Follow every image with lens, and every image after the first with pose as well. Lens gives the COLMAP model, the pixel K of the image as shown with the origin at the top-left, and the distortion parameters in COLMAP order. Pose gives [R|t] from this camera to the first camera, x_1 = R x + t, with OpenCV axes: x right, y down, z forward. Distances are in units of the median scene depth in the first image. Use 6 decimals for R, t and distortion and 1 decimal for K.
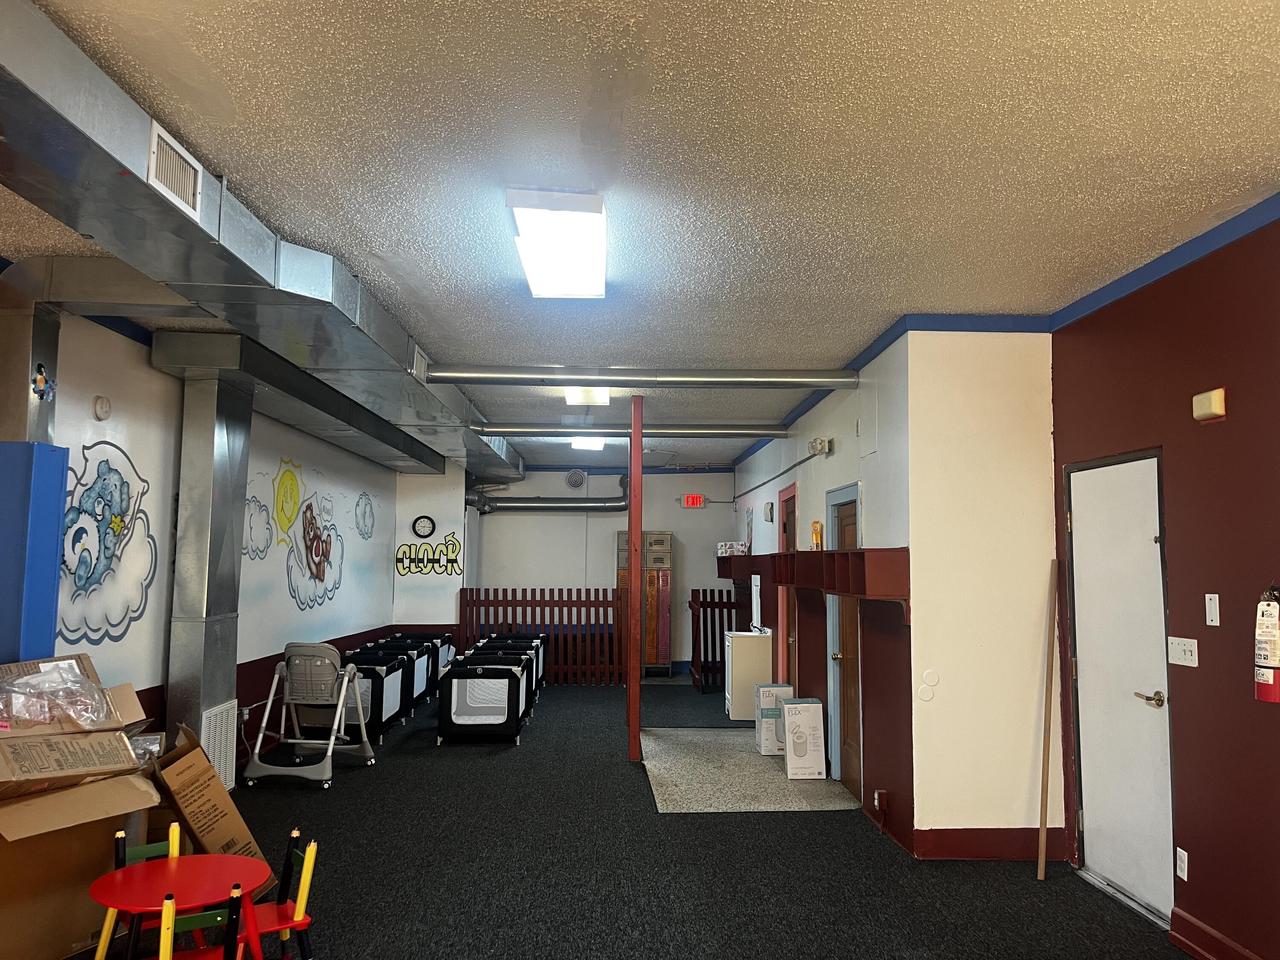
lens RADIAL K [[970.1, 0, 643.7], [0, 970.1, 483.7], [0, 0, 1]] dist [0.055001, -0.067853]
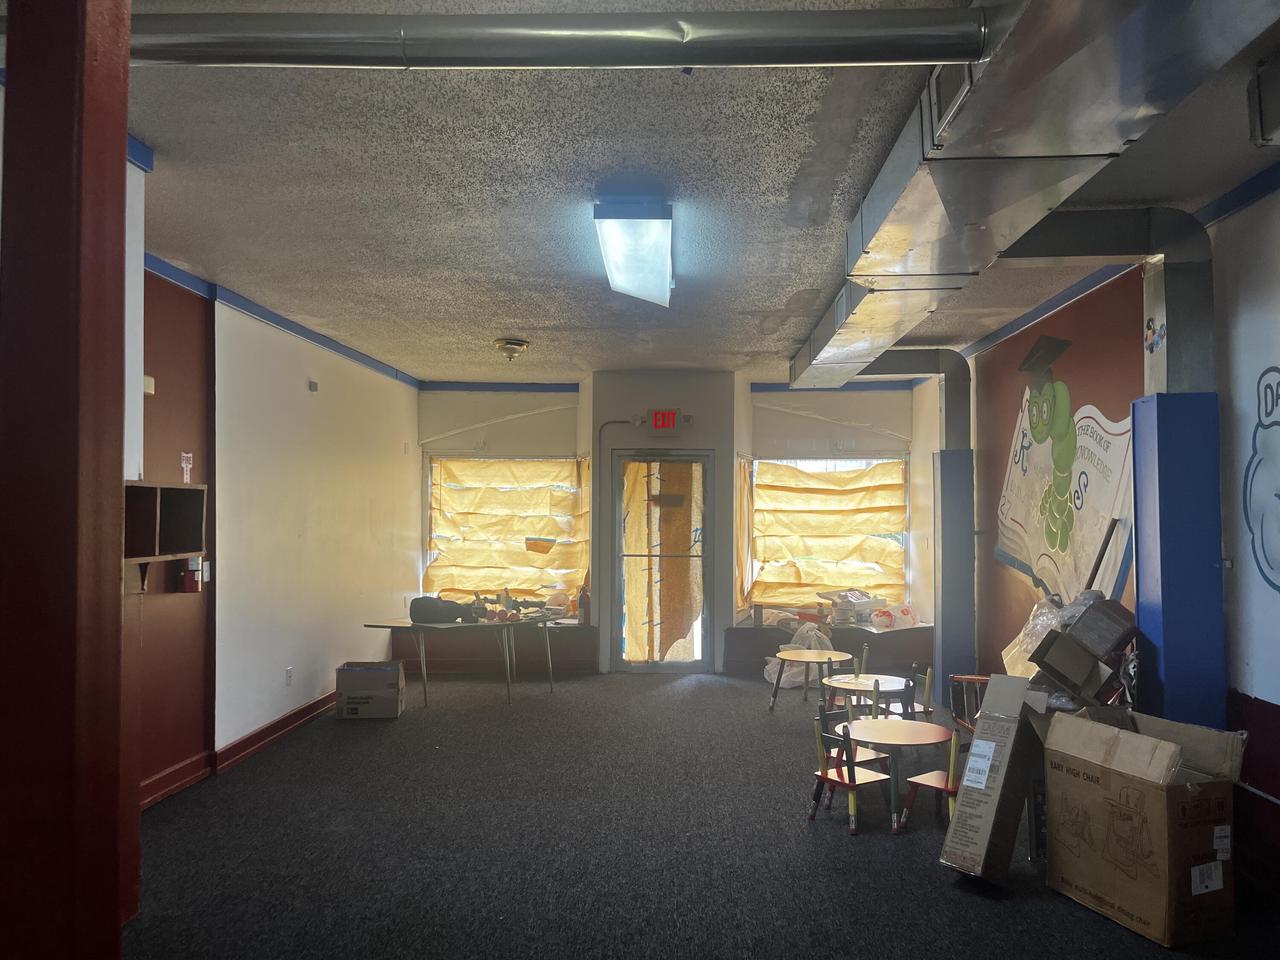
lens RADIAL K [[974.0, 0, 651.3], [0, 974.0, 488.2], [0, 0, 1]] dist [0.068232, -0.092483]
pose [[-0.997626, -0.008309, 0.068366, -0.135150], [-0.015534, 0.994263, -0.105829, 0.132414], [-0.067095, -0.106640, -0.992031, 1.600479]]
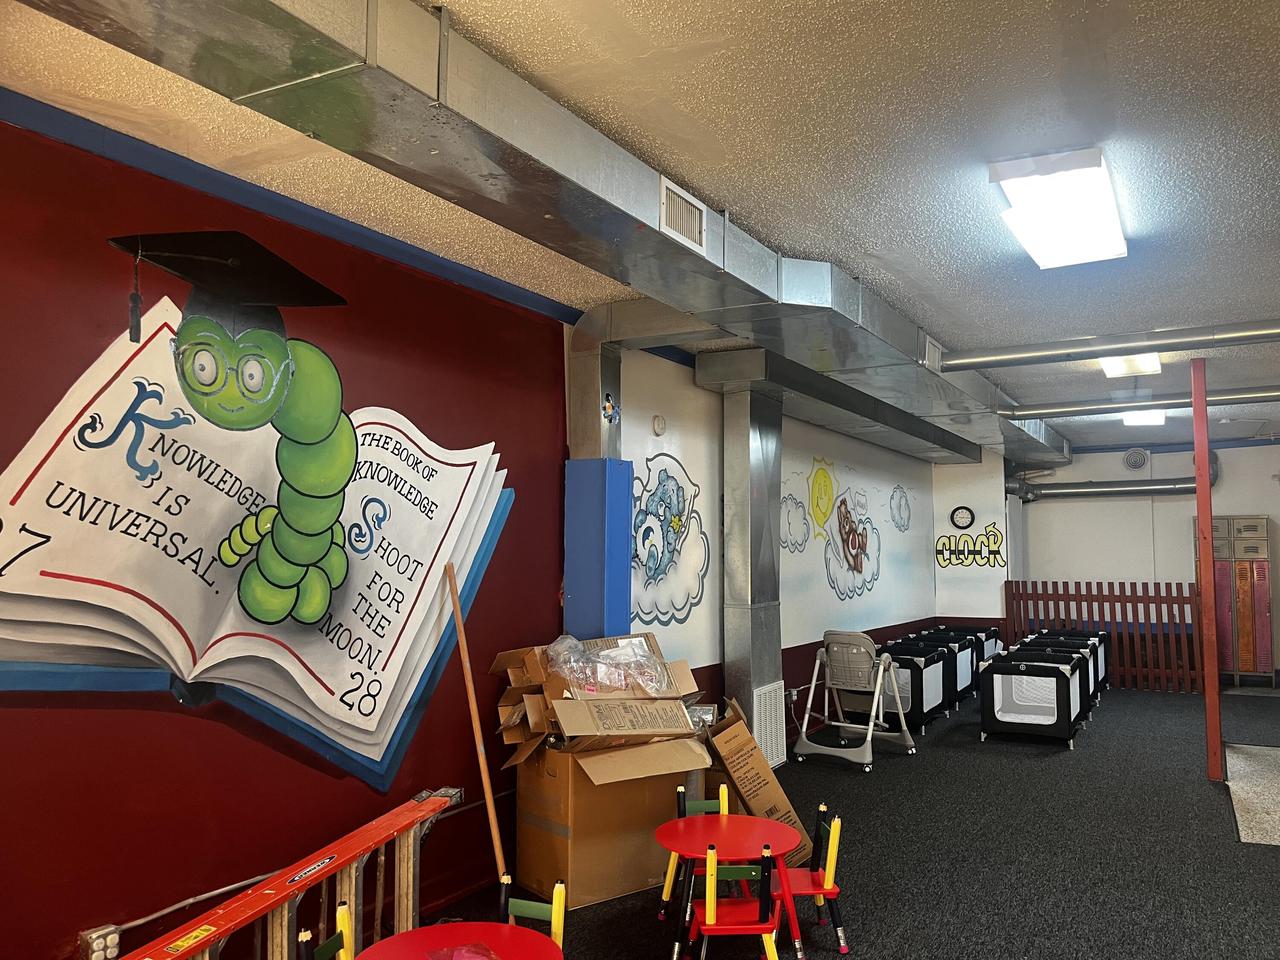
lens RADIAL K [[974.0, 0, 651.3], [0, 974.0, 488.2], [0, 0, 1]] dist [0.068232, -0.092483]
pose [[0.851906, -0.045681, -0.521699, 0.042282], [0.052445, 0.998622, -0.001802, 0.000147], [0.521063, -0.025825, 0.853128, -0.003187]]
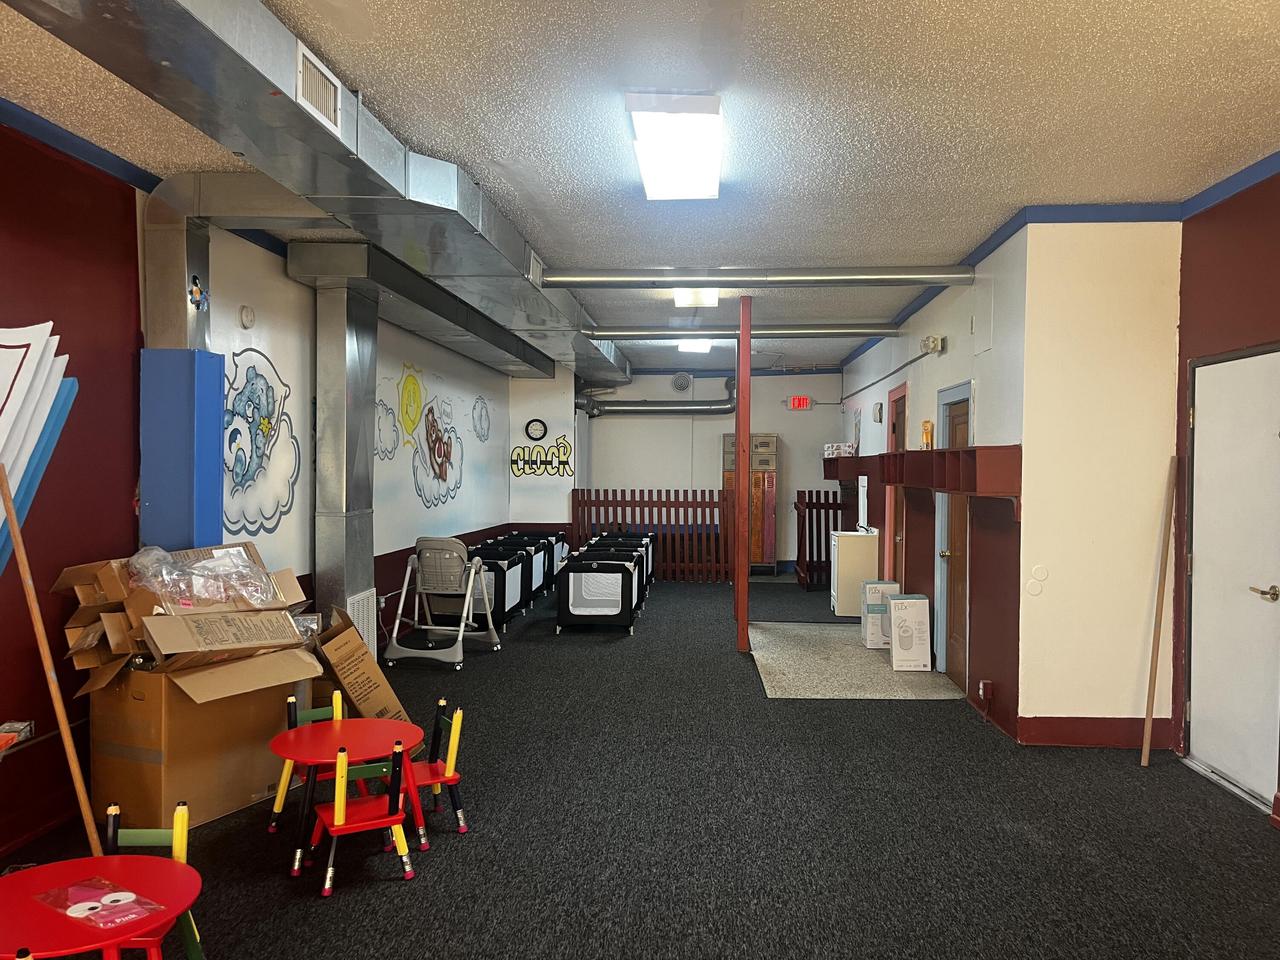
lens RADIAL K [[974.0, 0, 651.3], [0, 974.0, 488.2], [0, 0, 1]] dist [0.068232, -0.092483]
pose [[0.995446, 0.000674, -0.095329, -0.009922], [0.009077, 0.994762, 0.101816, 0.003257], [0.094898, -0.102218, 0.990225, -0.037439]]
